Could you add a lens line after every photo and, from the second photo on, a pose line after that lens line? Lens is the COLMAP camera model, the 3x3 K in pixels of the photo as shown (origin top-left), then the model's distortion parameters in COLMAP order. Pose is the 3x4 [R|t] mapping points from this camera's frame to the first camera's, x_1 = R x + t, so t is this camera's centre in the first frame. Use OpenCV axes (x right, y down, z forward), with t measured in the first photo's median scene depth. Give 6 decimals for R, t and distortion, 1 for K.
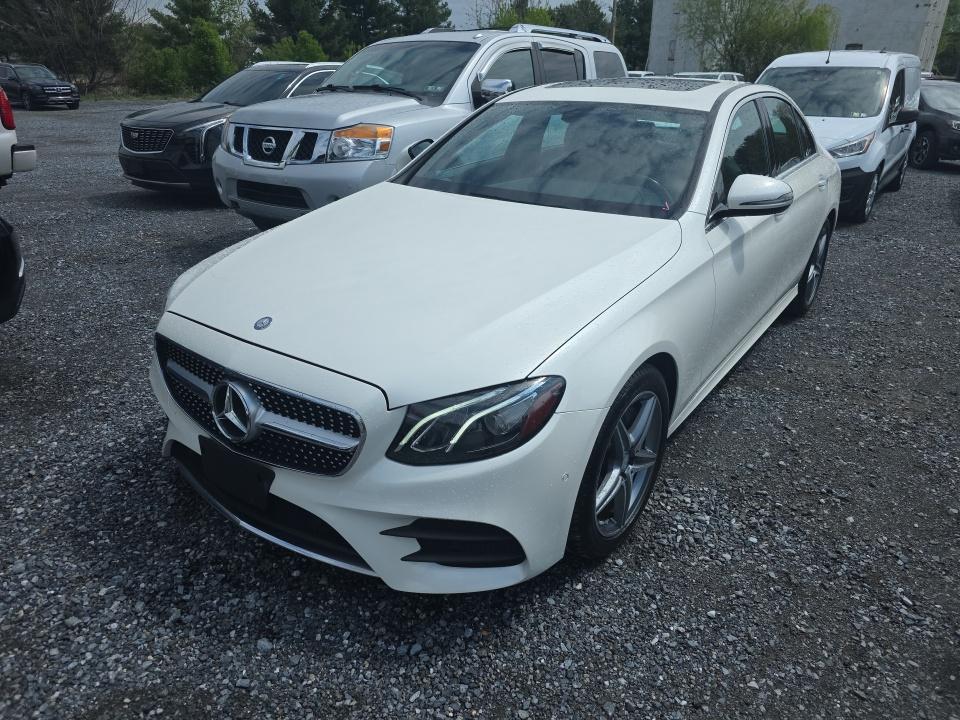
lens RADIAL K [[649.6, 0, 477.0], [0, 649.6, 371.6], [0, 0, 1]] dist [0.048561, -0.040835]
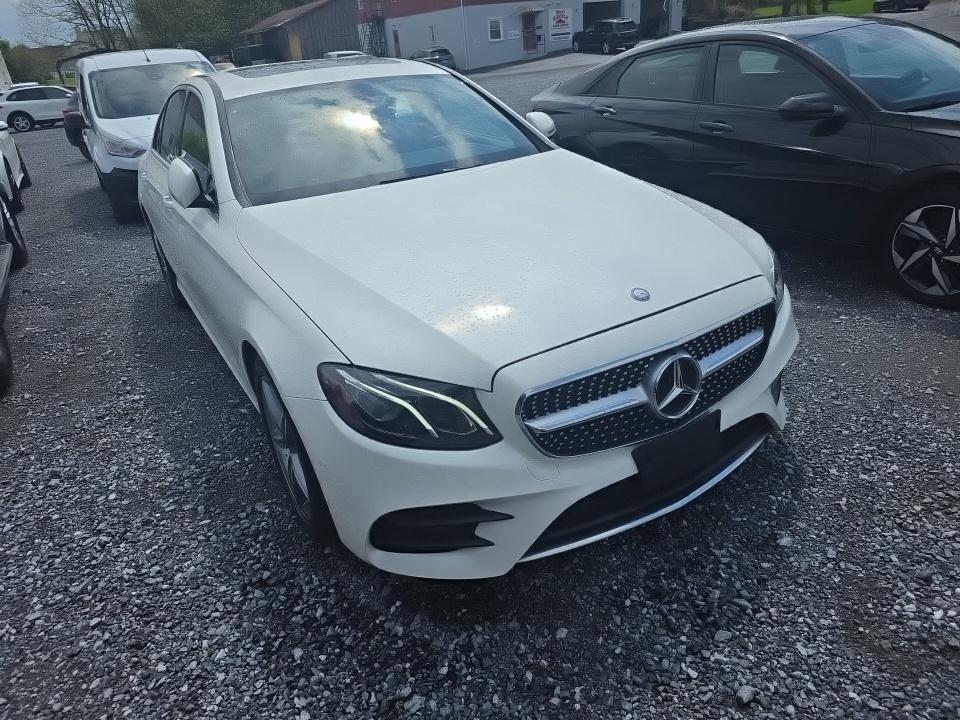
lens RADIAL K [[649.6, 0, 477.0], [0, 649.6, 371.6], [0, 0, 1]] dist [0.048561, -0.040835]
pose [[0.381243, -0.453658, 0.805511, -1.154140], [0.466527, 0.846644, 0.256019, -0.312677], [-0.798127, 0.278187, 0.534421, 0.674893]]
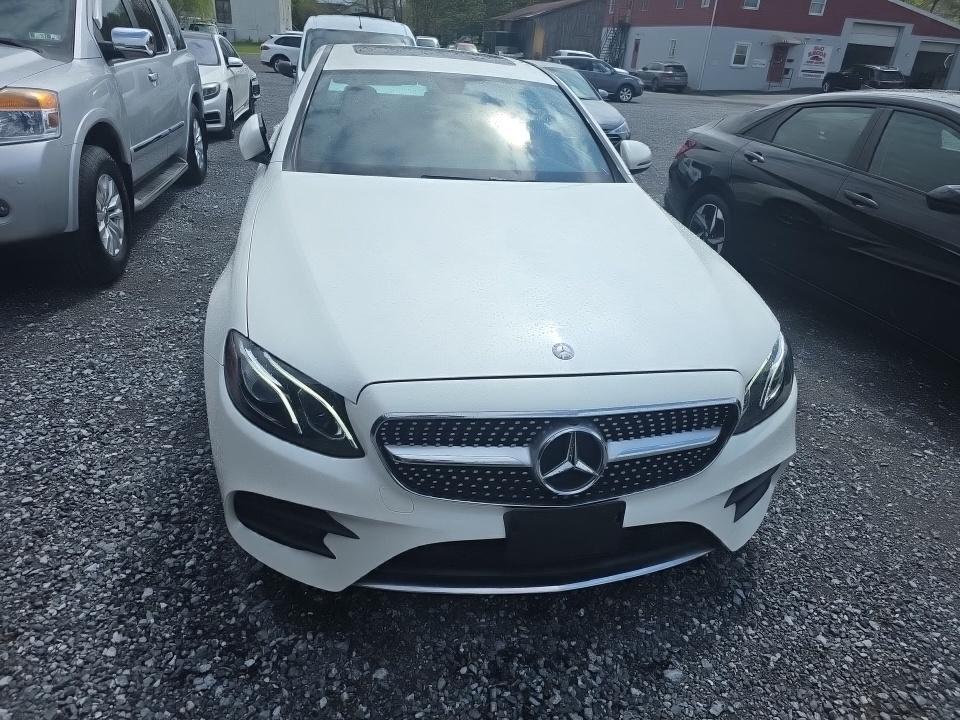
lens RADIAL K [[652.1, 0, 480.0], [0, 652.1, 360.0], [0, 0, 1]] dist [0.043883, -0.035191]
pose [[0.668694, -0.287680, 0.685630, -0.931554], [0.254041, 0.955024, 0.152948, -0.209466], [-0.698793, 0.071903, 0.711701, 0.441472]]
